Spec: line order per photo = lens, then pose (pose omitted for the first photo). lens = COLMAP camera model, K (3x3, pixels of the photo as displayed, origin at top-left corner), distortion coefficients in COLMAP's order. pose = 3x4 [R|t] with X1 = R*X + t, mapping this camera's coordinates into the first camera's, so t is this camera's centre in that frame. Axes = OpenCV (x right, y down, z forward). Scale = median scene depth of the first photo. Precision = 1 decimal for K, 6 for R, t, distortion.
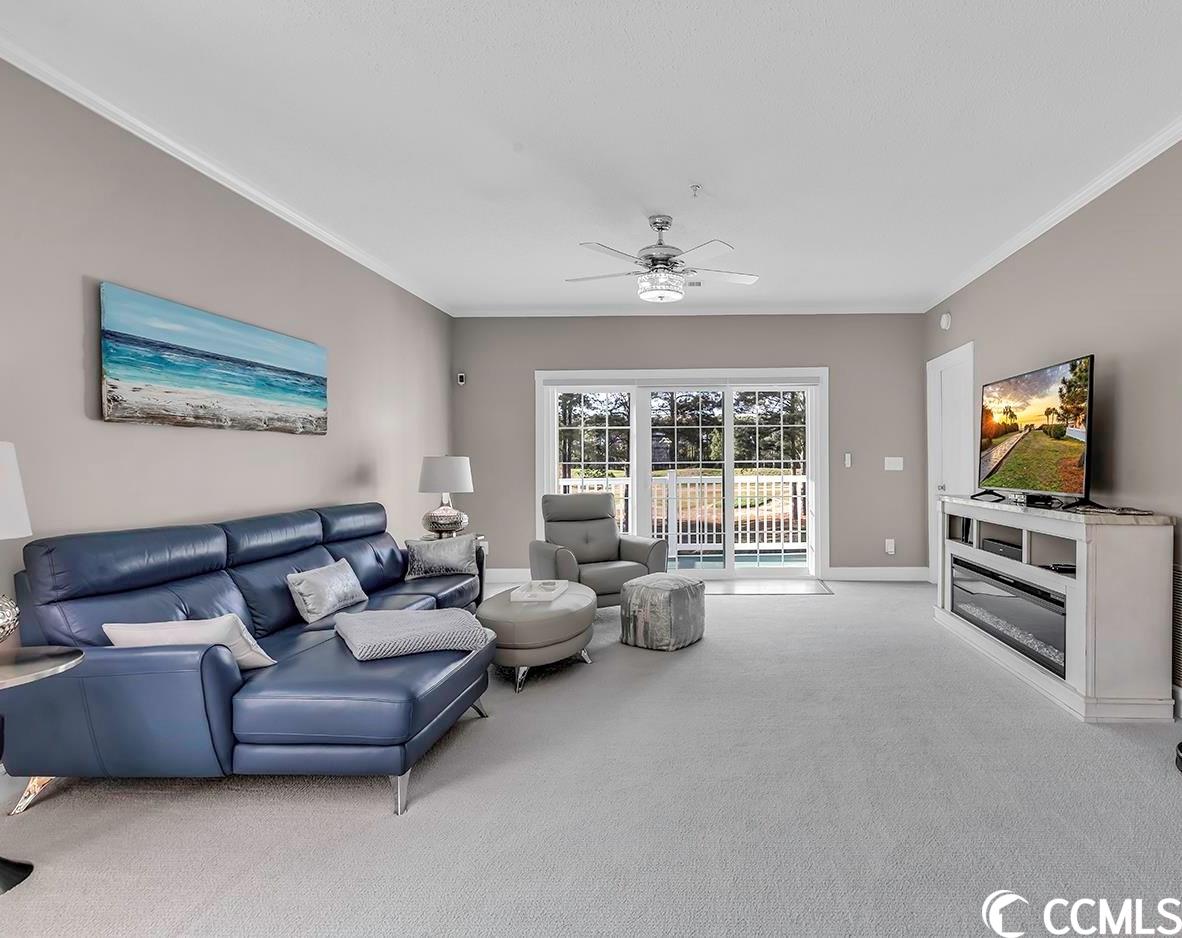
lens RADIAL K [[629.3, 0, 700.9], [0, 629.3, 465.1], [0, 0, 1]] dist [0.006982, -0.000946]
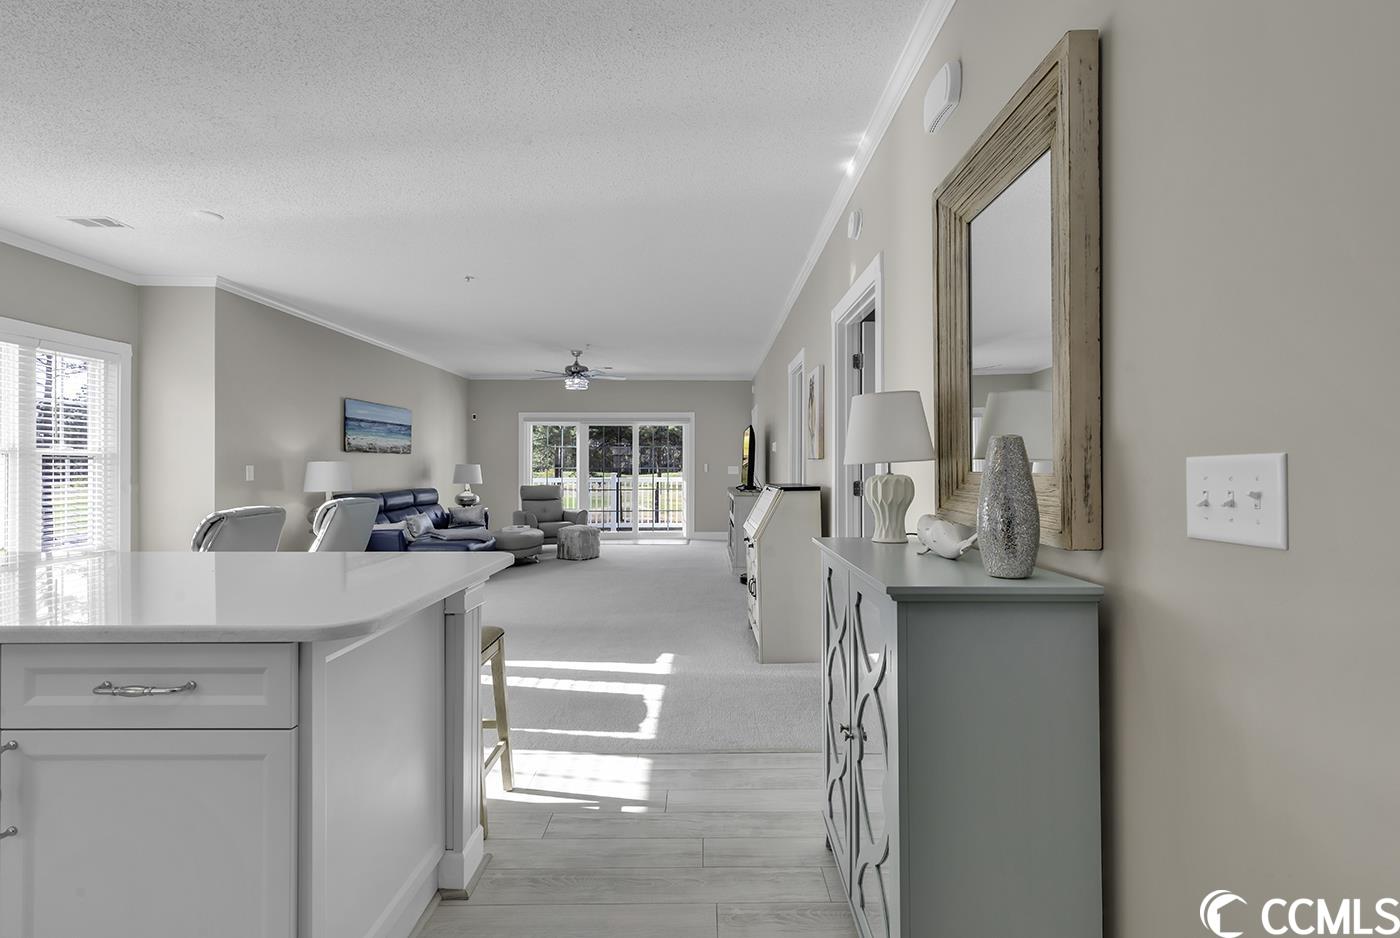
lens RADIAL K [[635.8, 0, 713.0], [0, 635.8, 467.5], [0, 0, 1]] dist [0.008538, -0.002688]
pose [[0.999670, 0.009811, 0.023734, 0.357116], [-0.009770, 0.999951, -0.001853, -0.010451], [-0.023751, 0.001620, 0.999717, -1.169363]]
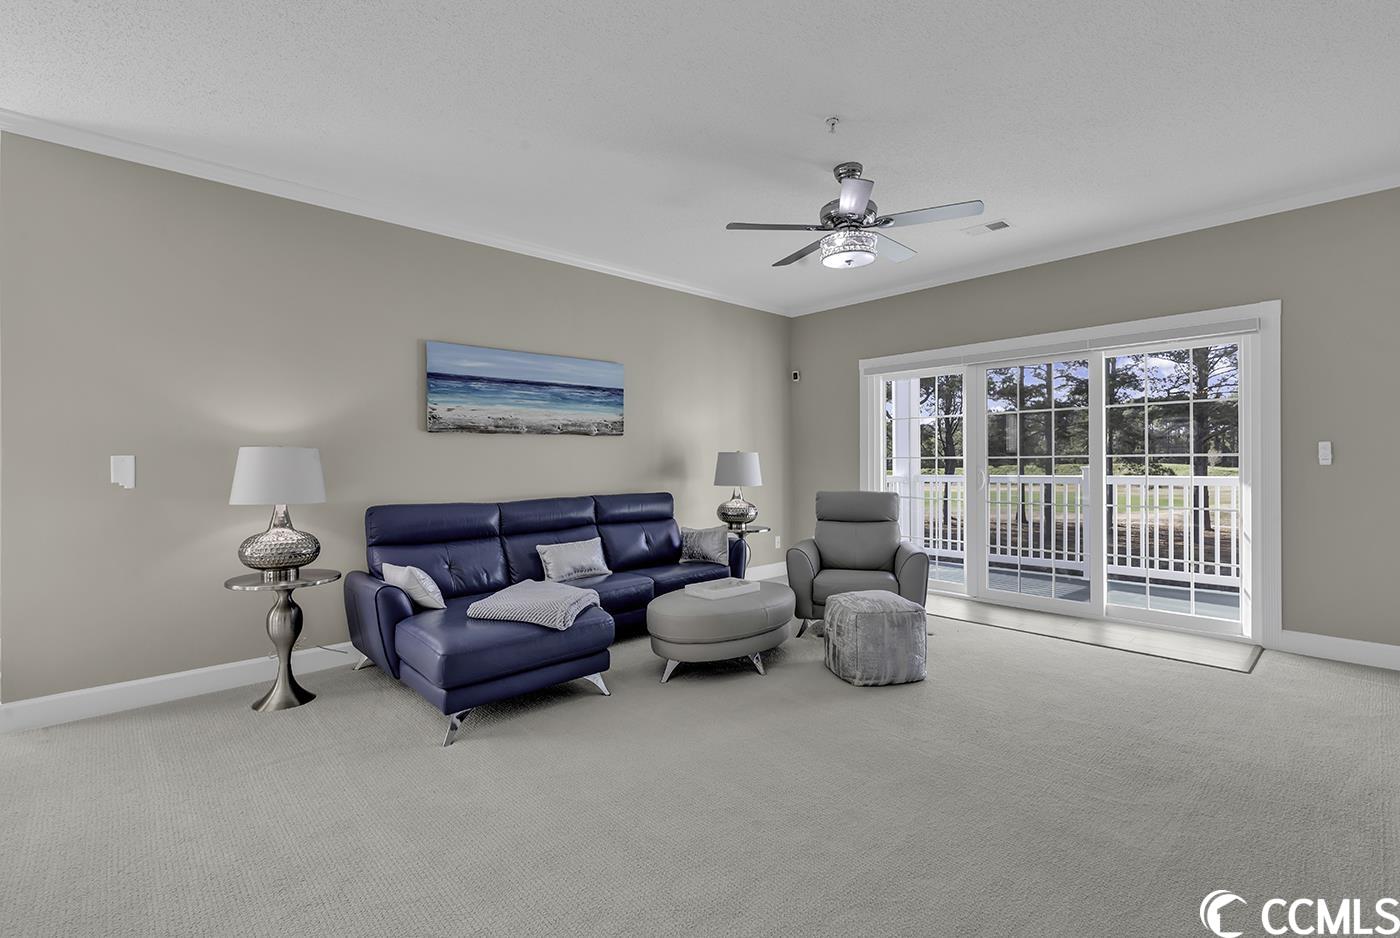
lens RADIAL K [[635.8, 0, 704.2], [0, 635.8, 460.4], [0, 0, 1]] dist [0.008538, -0.002688]
pose [[0.694255, 0.002522, -0.719725, 0.441205], [-0.000064, 0.999994, 0.003443, -0.004589], [0.719729, -0.002344, 0.694251, 0.289448]]
